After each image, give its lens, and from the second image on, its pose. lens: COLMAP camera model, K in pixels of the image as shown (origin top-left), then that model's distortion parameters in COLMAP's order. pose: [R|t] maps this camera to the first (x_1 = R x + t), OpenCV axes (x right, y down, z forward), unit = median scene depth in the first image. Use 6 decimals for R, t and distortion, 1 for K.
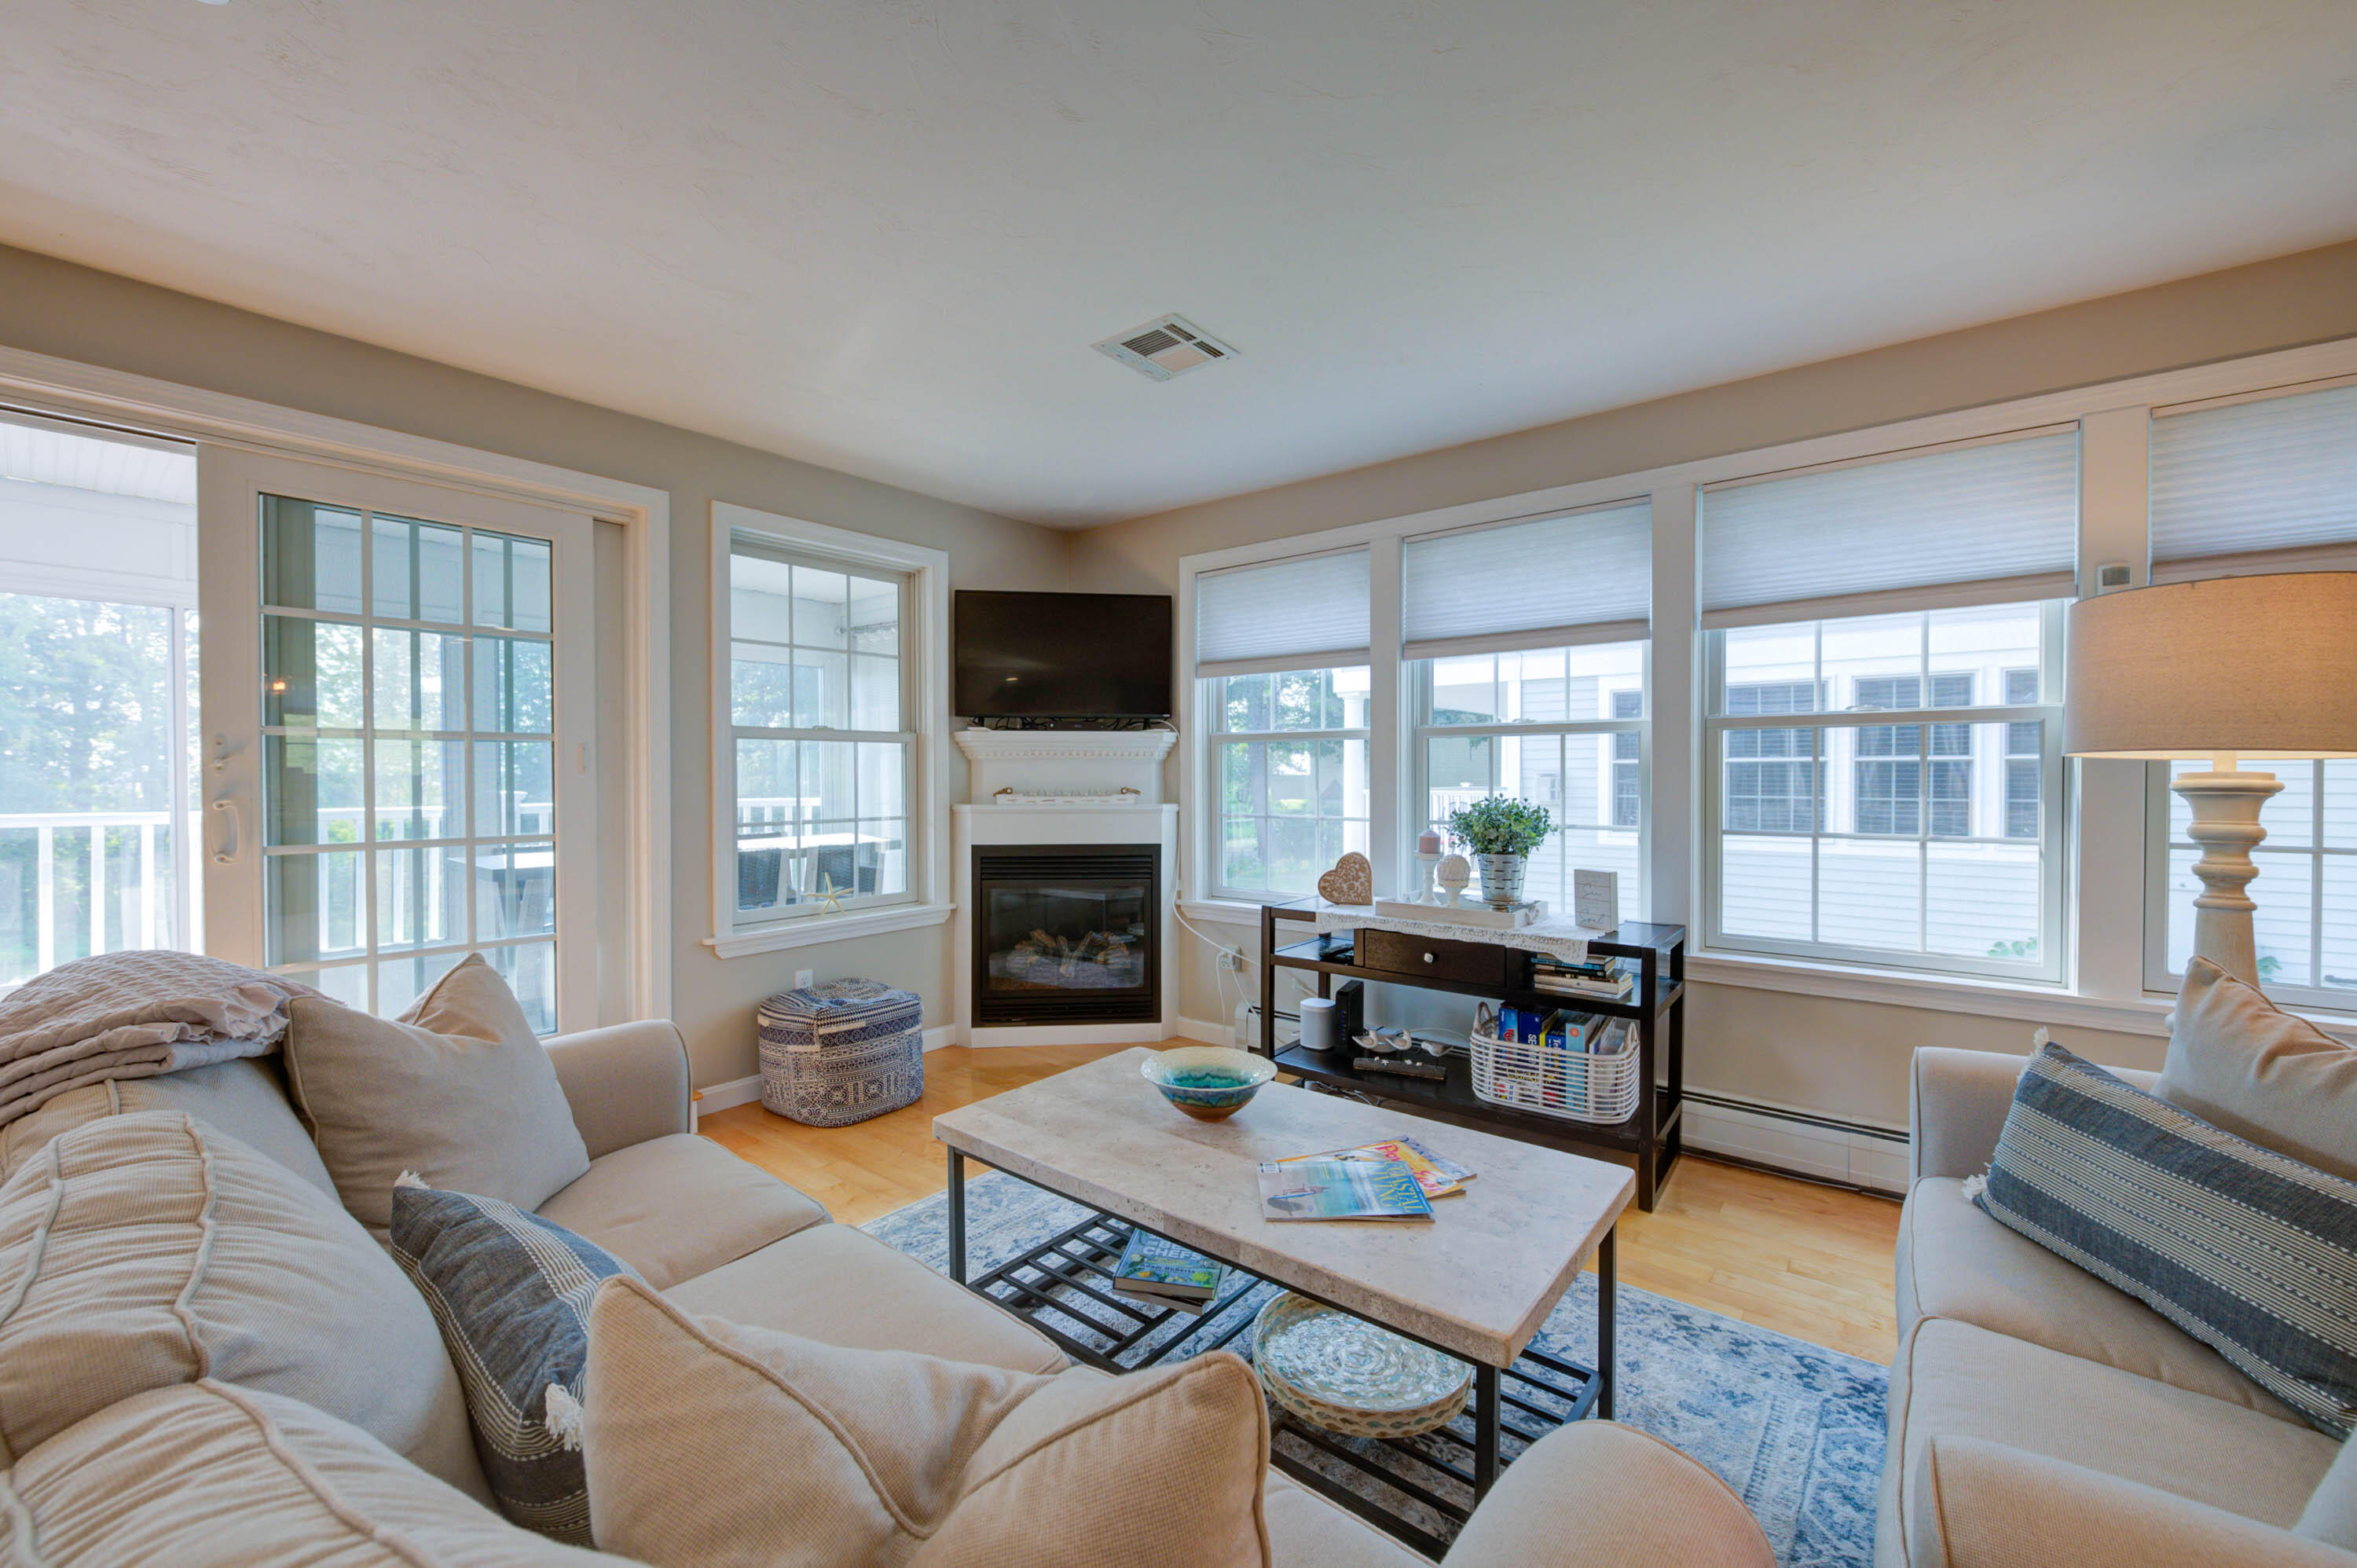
lens RADIAL K [[923.4, 0, 1174.7], [0, 923.4, 783.0], [0, 0, 1]] dist [-0.001582, -0.000108]
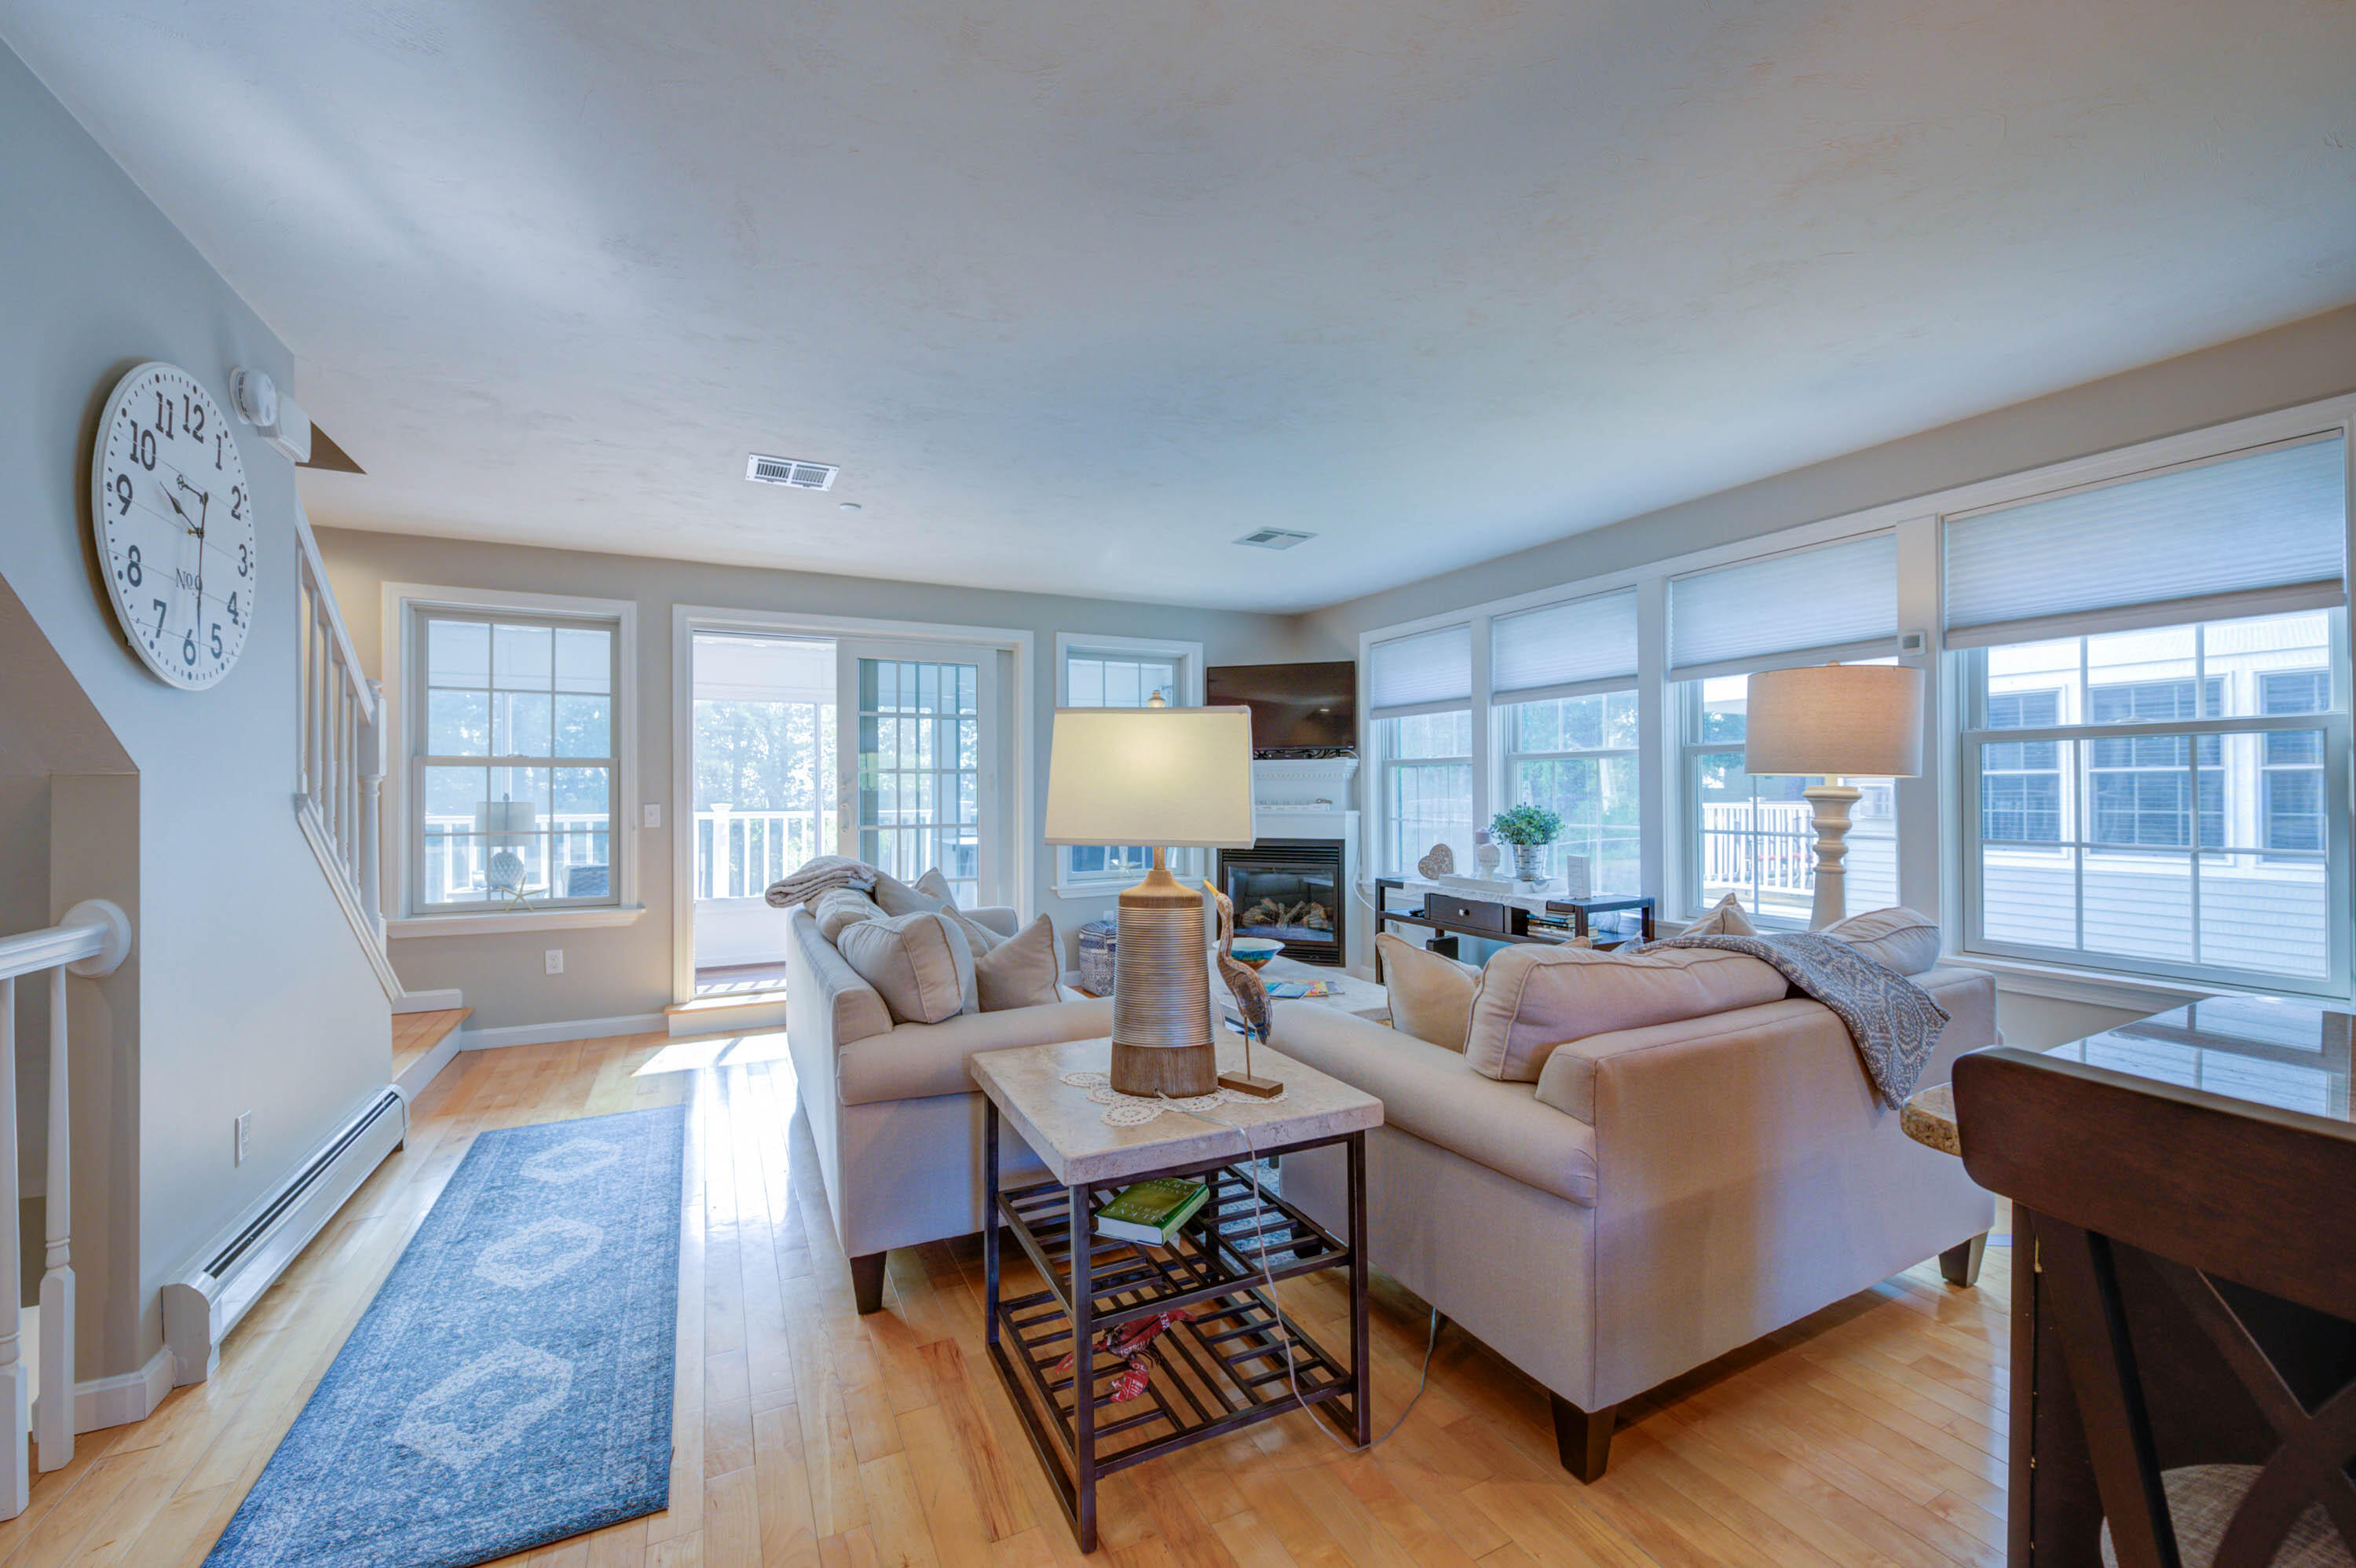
lens RADIAL K [[923.0, 0, 1179.4], [0, 923.0, 784.8], [0, 0, 1]] dist [-0.001582, -0.000108]
pose [[0.913942, -0.005702, -0.405804, 0.325975], [-0.000090, 0.999898, -0.014252, 0.003376], [0.405845, 0.013062, 0.913849, -0.383070]]
